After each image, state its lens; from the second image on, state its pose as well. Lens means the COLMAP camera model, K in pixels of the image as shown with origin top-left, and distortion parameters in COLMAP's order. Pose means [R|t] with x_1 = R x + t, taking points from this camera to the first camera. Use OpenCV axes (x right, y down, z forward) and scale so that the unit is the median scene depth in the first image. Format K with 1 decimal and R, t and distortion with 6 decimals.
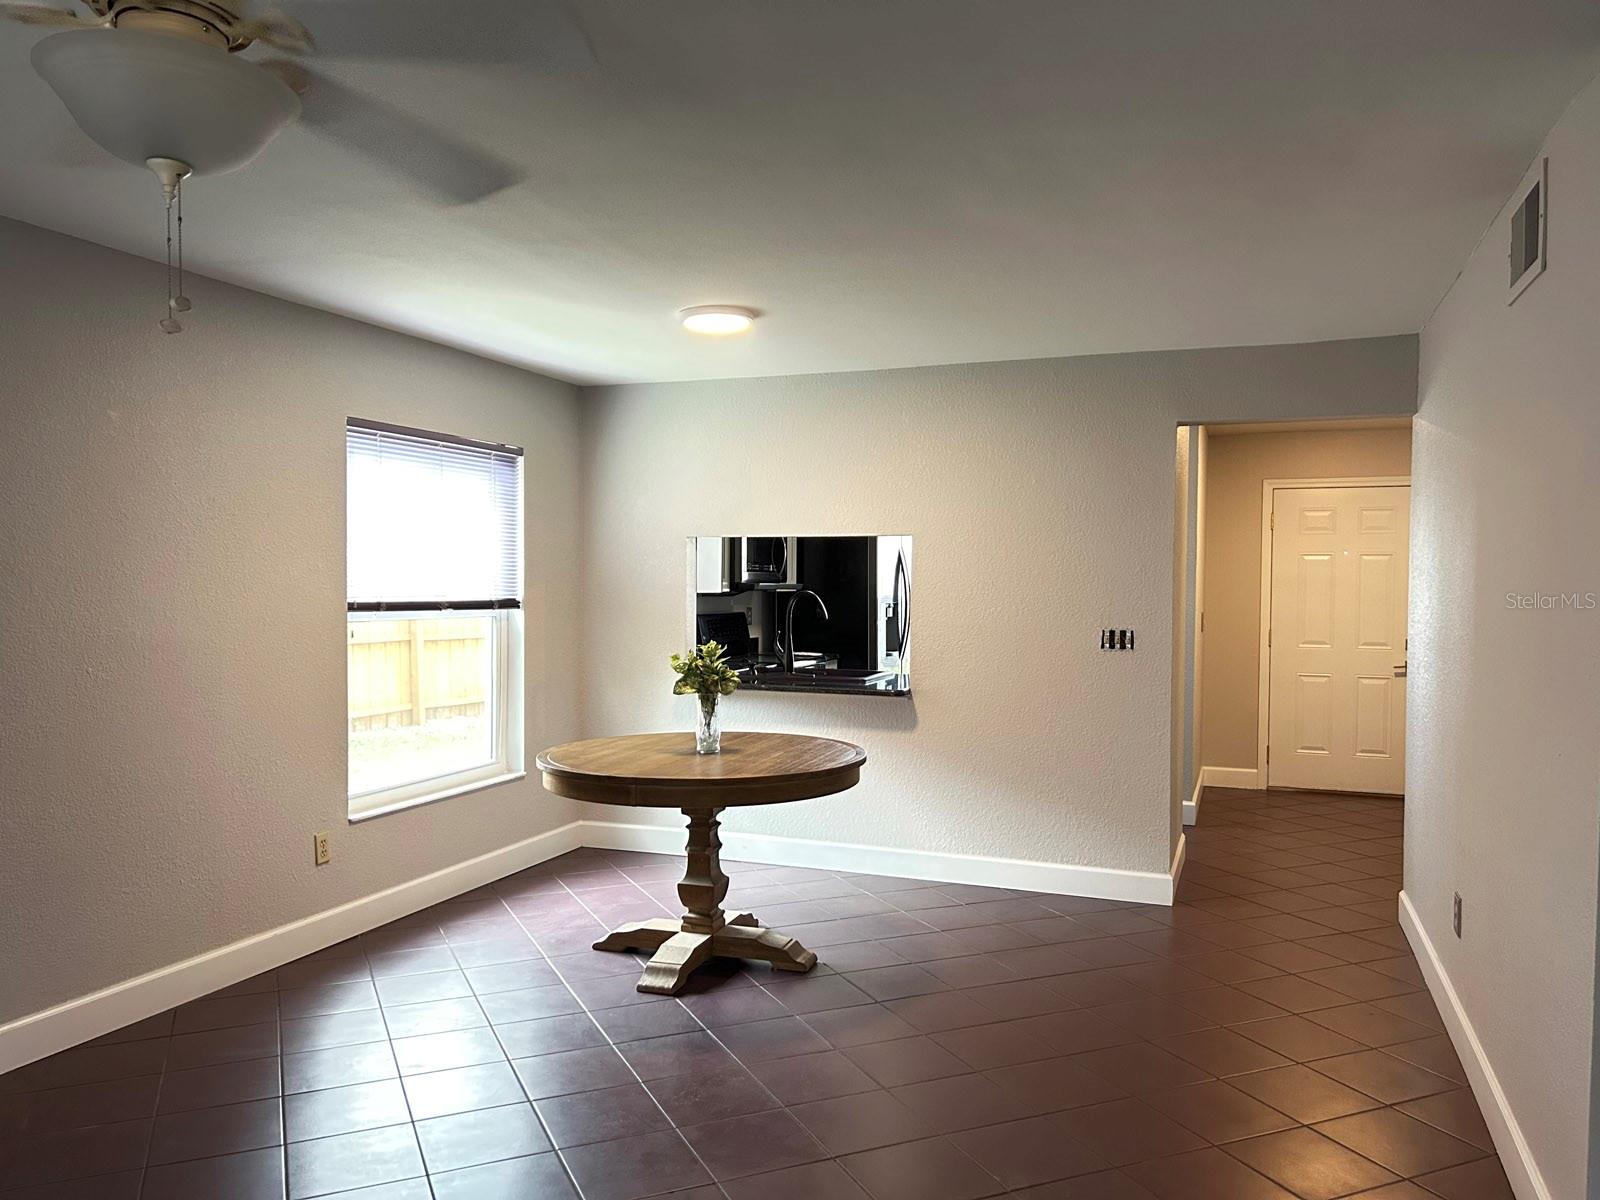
lens RADIAL K [[1187.8, 0, 800.0], [0, 1187.8, 602.2], [0, 0, 1]] dist [0.027378, -0.032805]
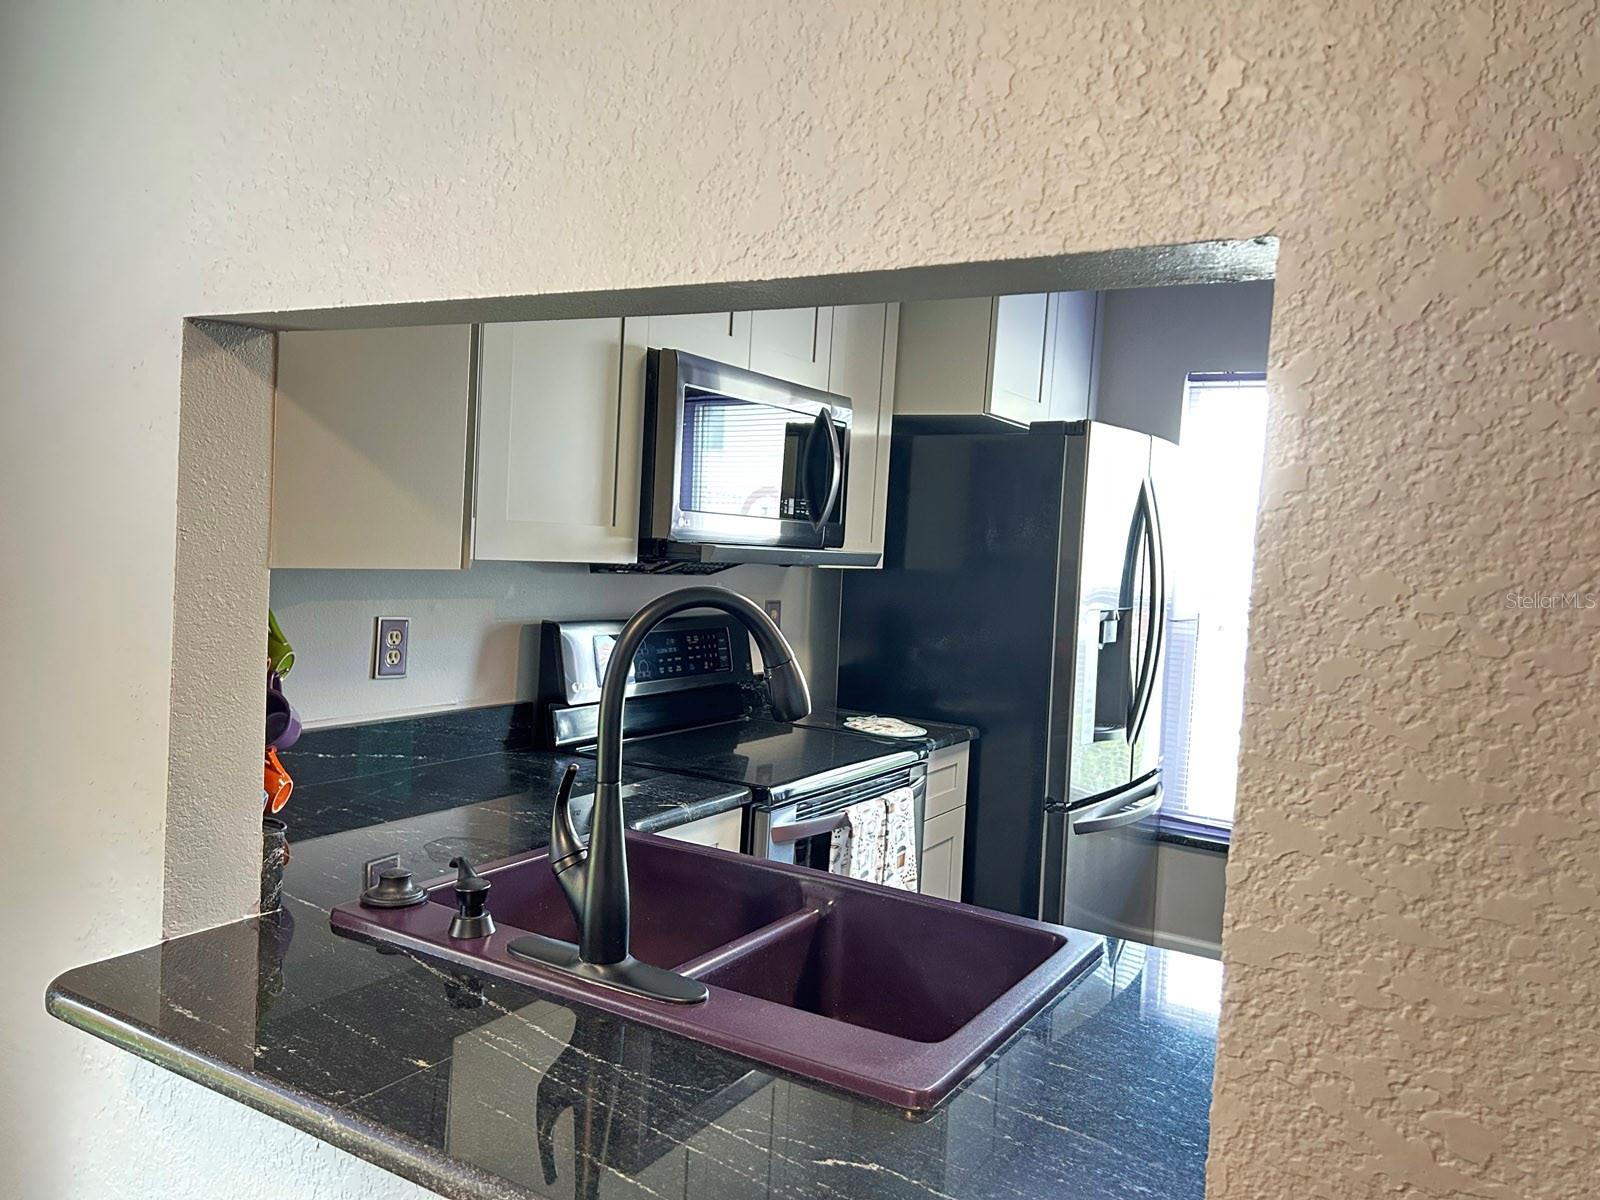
lens RADIAL K [[1187.8, 0, 800.9], [0, 1187.8, 597.0], [0, 0, 1]] dist [0.027378, -0.032805]
pose [[0.983756, 0.058485, -0.169715, 0.059048], [-0.053336, 0.997972, 0.034745, -0.018269], [0.171403, -0.025129, 0.984880, 0.860520]]
